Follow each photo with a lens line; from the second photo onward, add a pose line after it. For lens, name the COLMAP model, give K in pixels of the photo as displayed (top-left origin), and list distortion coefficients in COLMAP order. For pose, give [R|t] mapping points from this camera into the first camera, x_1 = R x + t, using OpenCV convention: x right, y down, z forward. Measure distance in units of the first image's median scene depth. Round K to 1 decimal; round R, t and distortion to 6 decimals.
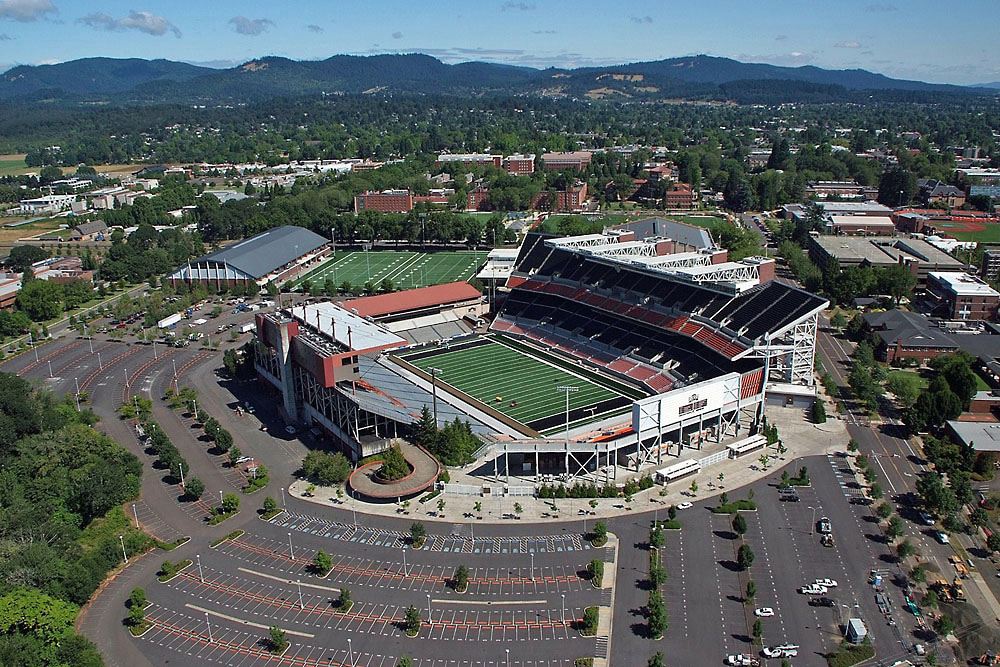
lens RADIAL K [[813.8, 0, 500.0], [0, 813.8, 333.5], [0, 0, 1]] dist [-0.100498, 0.001727]
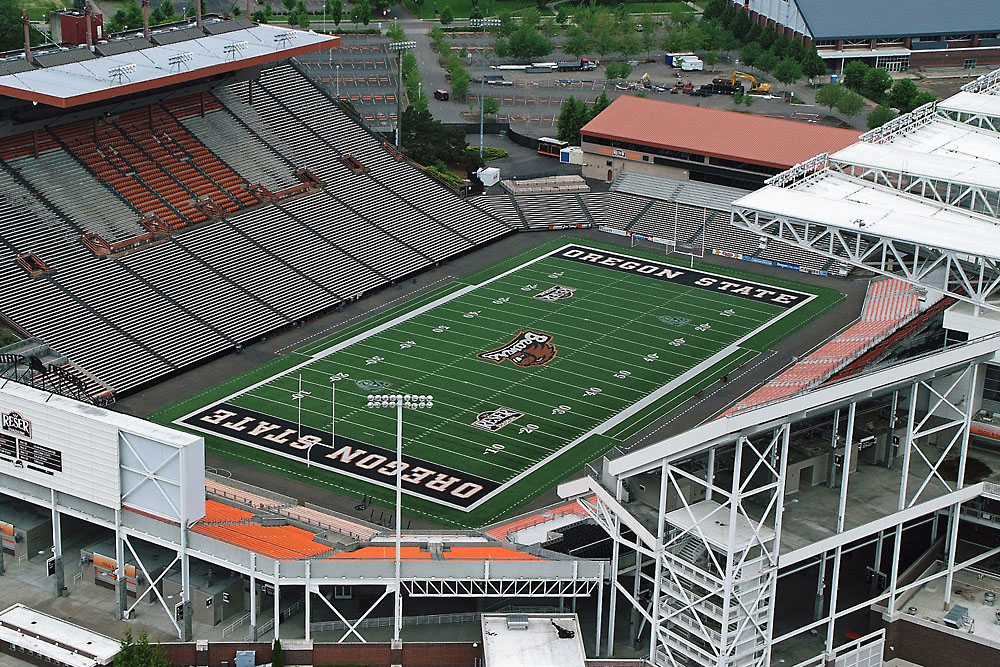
lens RADIAL K [[1858.8, 0, 500.0], [0, 1858.8, 333.5], [0, 0, 1]] dist [0.431938, -0.027104]
pose [[0.393550, 0.334226, -0.856394, 0.837529], [-0.291922, 0.928788, 0.228329, -0.164605], [0.871722, 0.160141, 0.463093, 0.686096]]
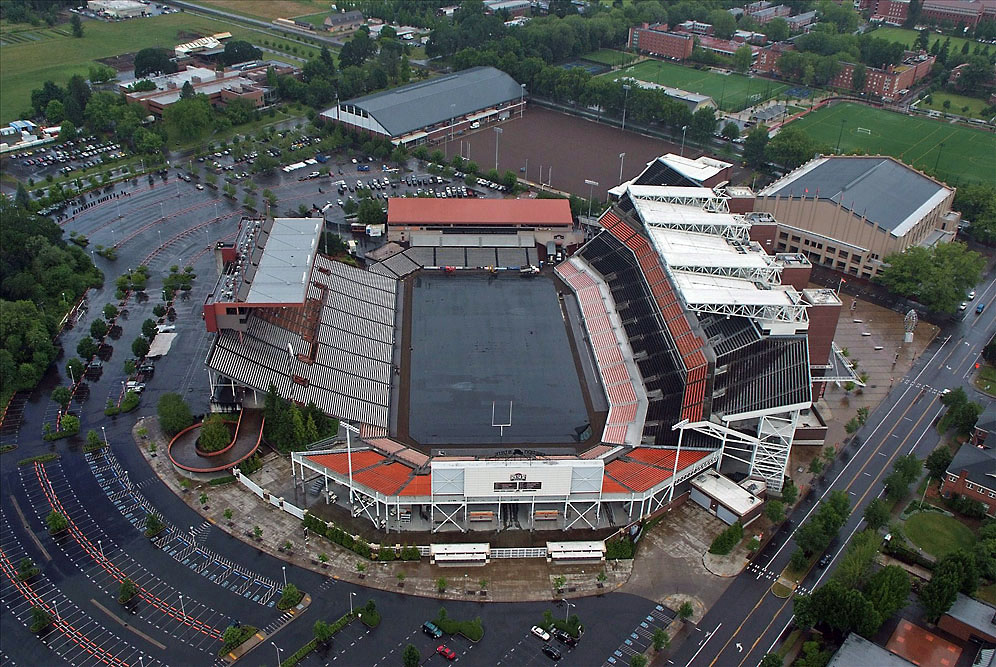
lens RADIAL K [[921.3, 0, 498.0], [0, 921.3, 333.5], [0, 0, 1]] dist [-0.007013, 0.000799]
pose [[0.861814, 0.290188, -0.416014, 0.487138], [-0.184959, 0.943495, 0.274968, -0.267327], [0.472299, -0.160025, 0.866790, 0.170578]]
